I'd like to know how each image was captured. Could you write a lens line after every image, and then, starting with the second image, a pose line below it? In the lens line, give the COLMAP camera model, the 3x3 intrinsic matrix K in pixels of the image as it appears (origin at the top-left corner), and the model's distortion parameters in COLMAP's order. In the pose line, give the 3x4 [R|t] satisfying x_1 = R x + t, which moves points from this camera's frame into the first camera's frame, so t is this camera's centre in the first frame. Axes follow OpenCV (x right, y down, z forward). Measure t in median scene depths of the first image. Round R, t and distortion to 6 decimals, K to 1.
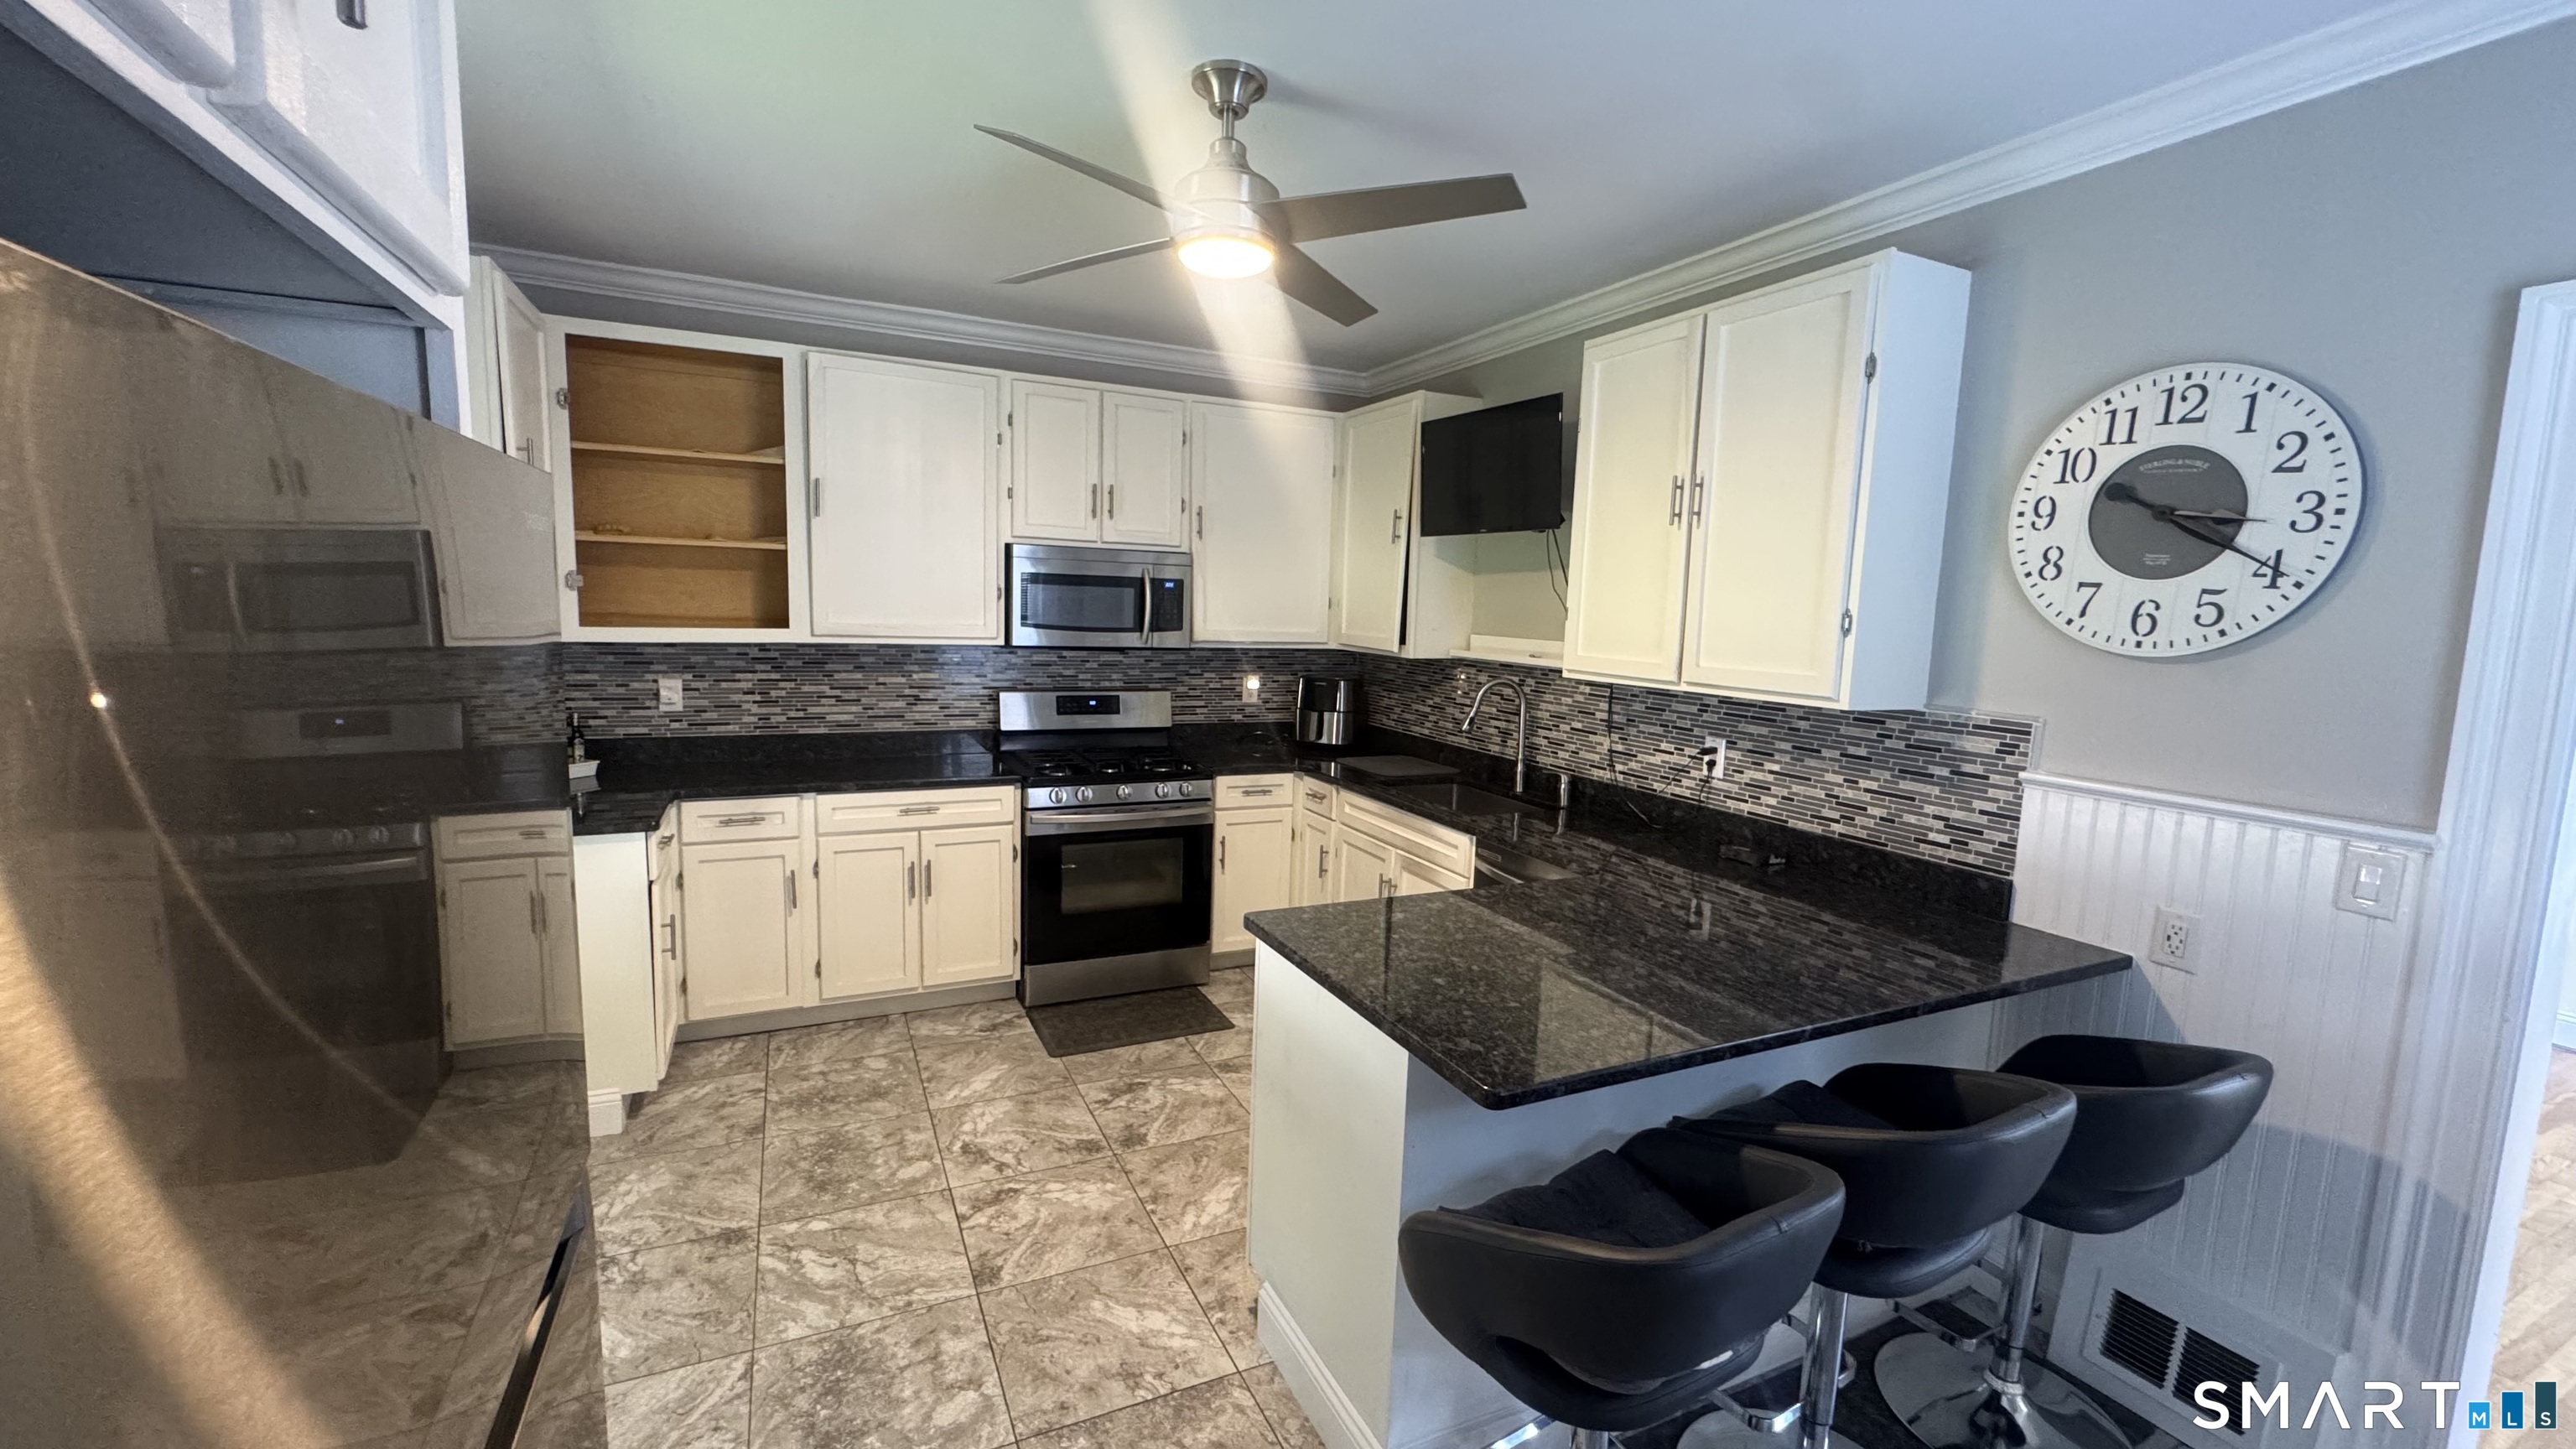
lens RADIAL K [[1032.3, 0, 1288.8], [0, 1032.3, 725.6], [0, 0, 1]] dist [-0.002941, 0.000215]
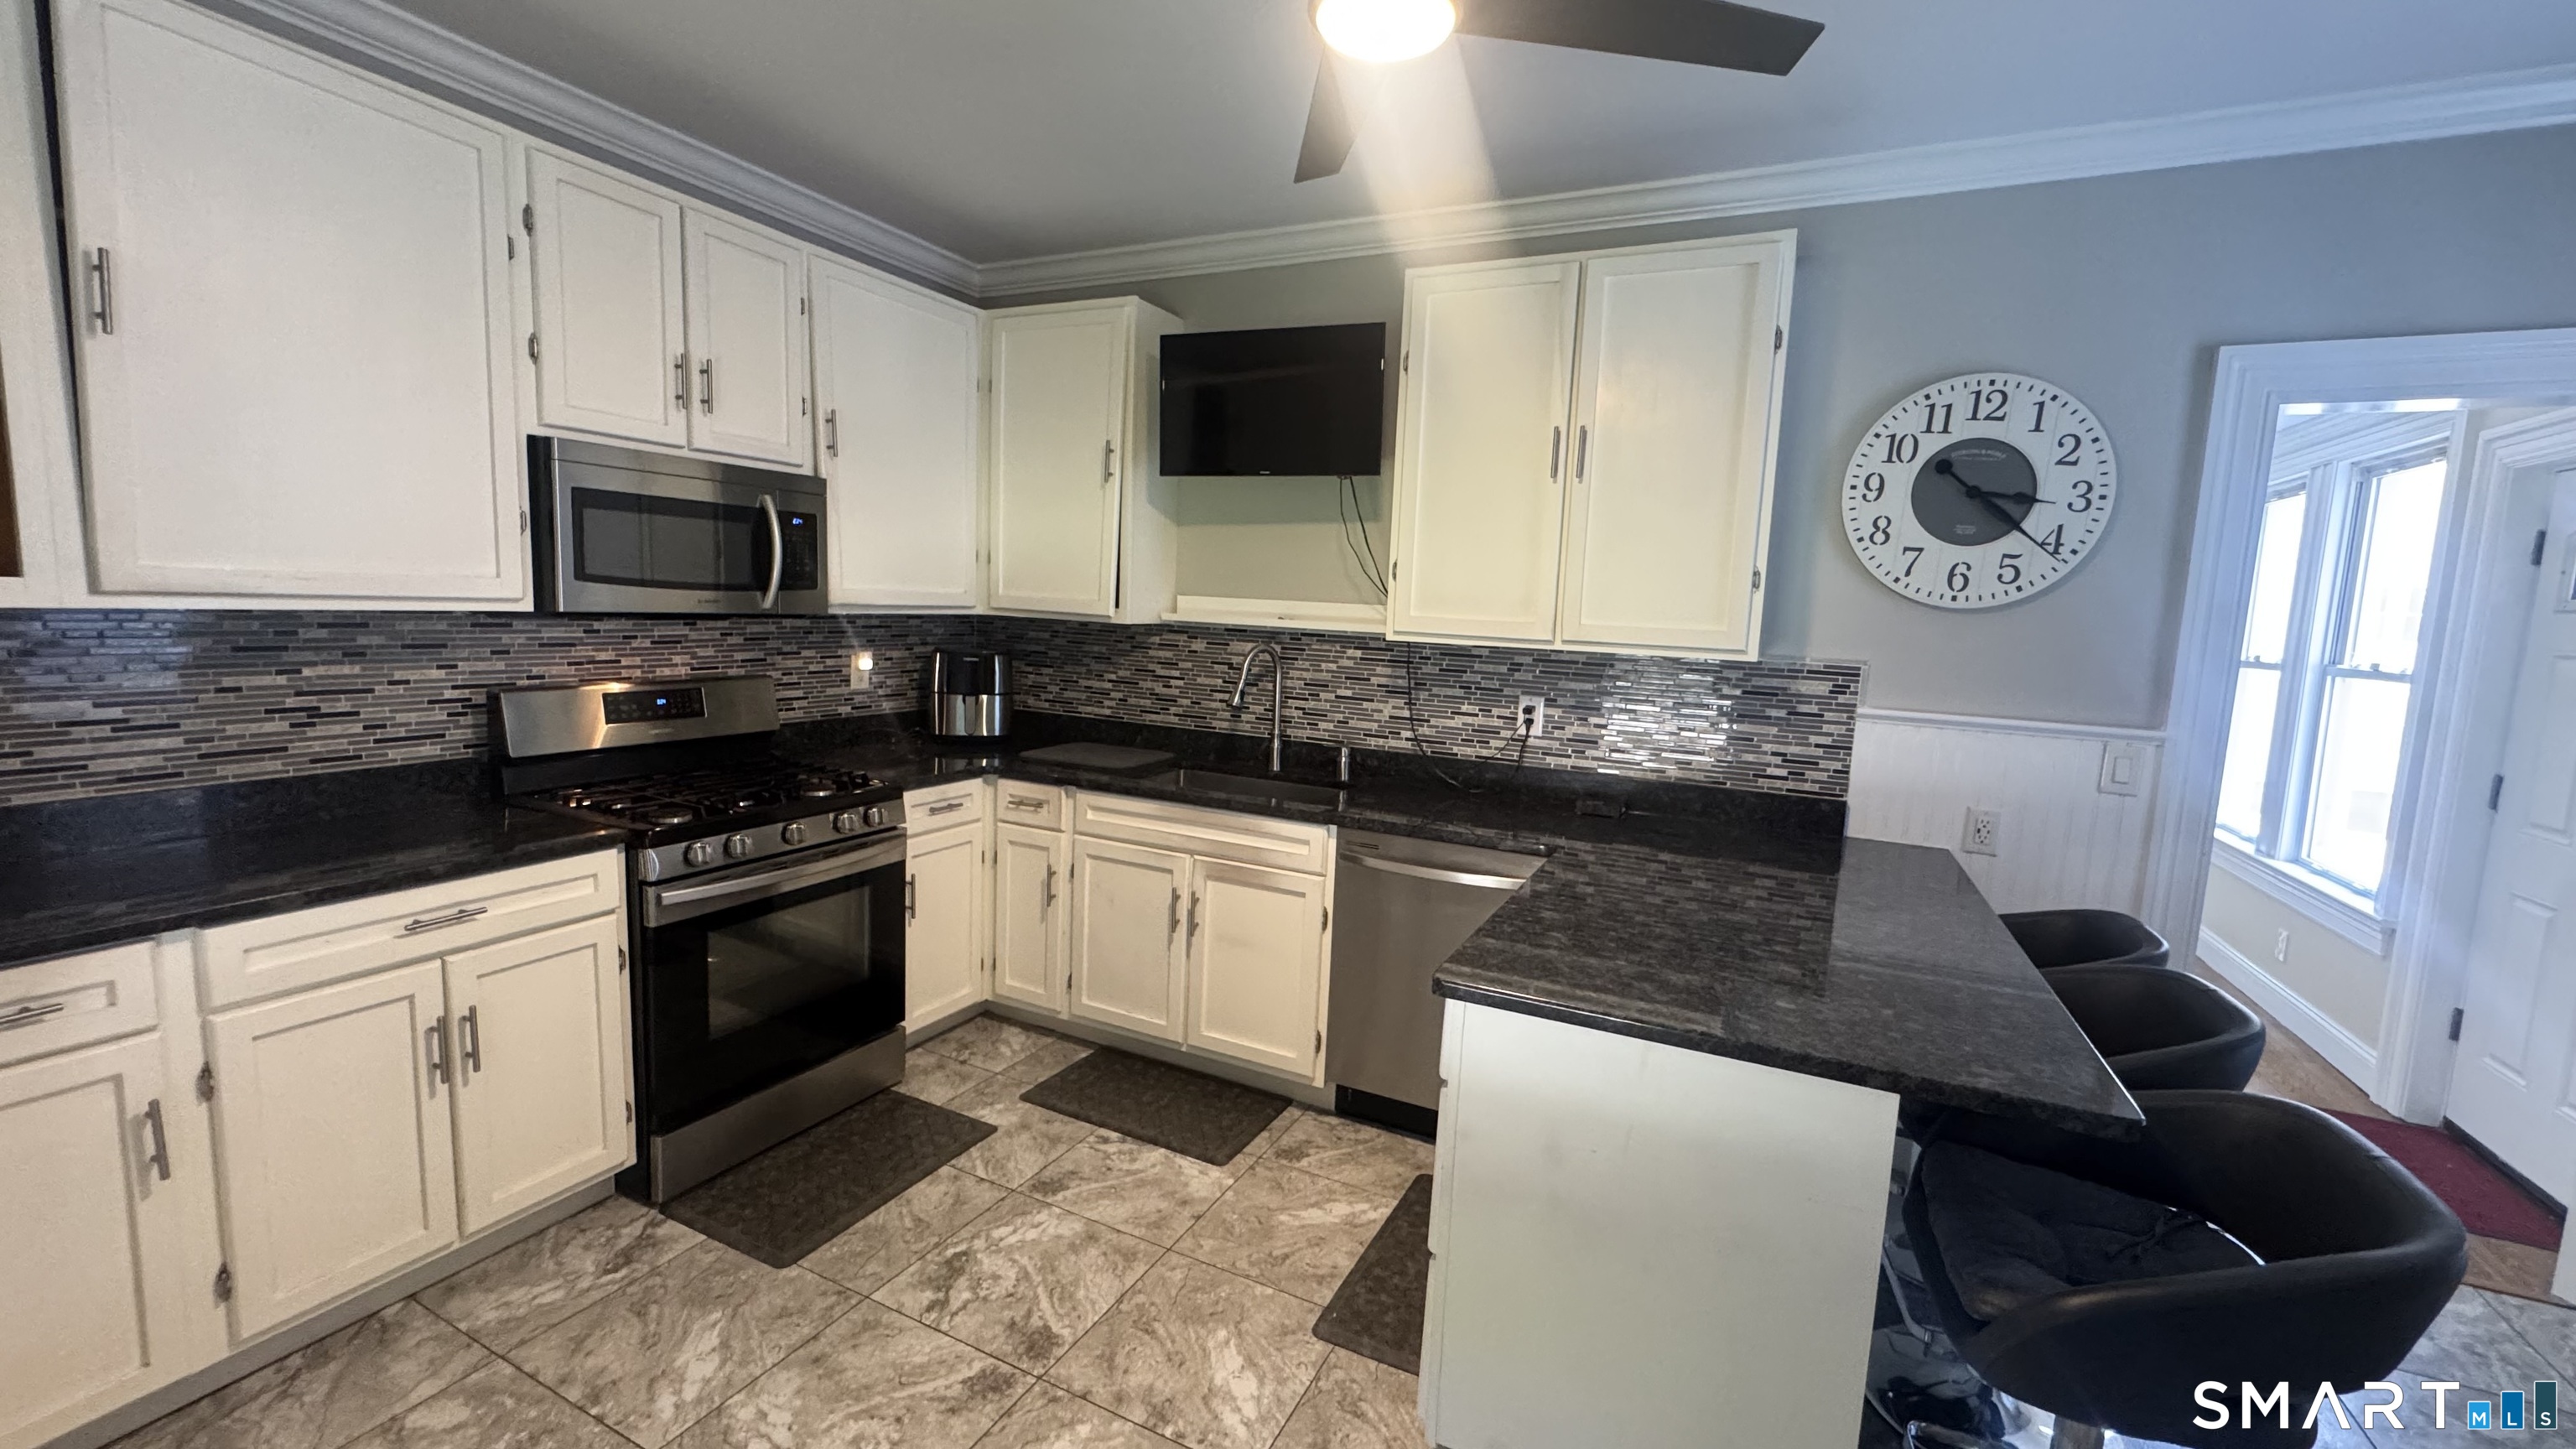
lens RADIAL K [[1032.3, 0, 1286.1], [0, 1032.3, 724.7], [0, 0, 1]] dist [-0.002941, 0.000215]
pose [[0.783244, -0.075227, 0.617147, -0.358963], [0.057610, 0.997164, 0.048435, -0.021056], [-0.619040, -0.002383, 0.785356, 0.327235]]
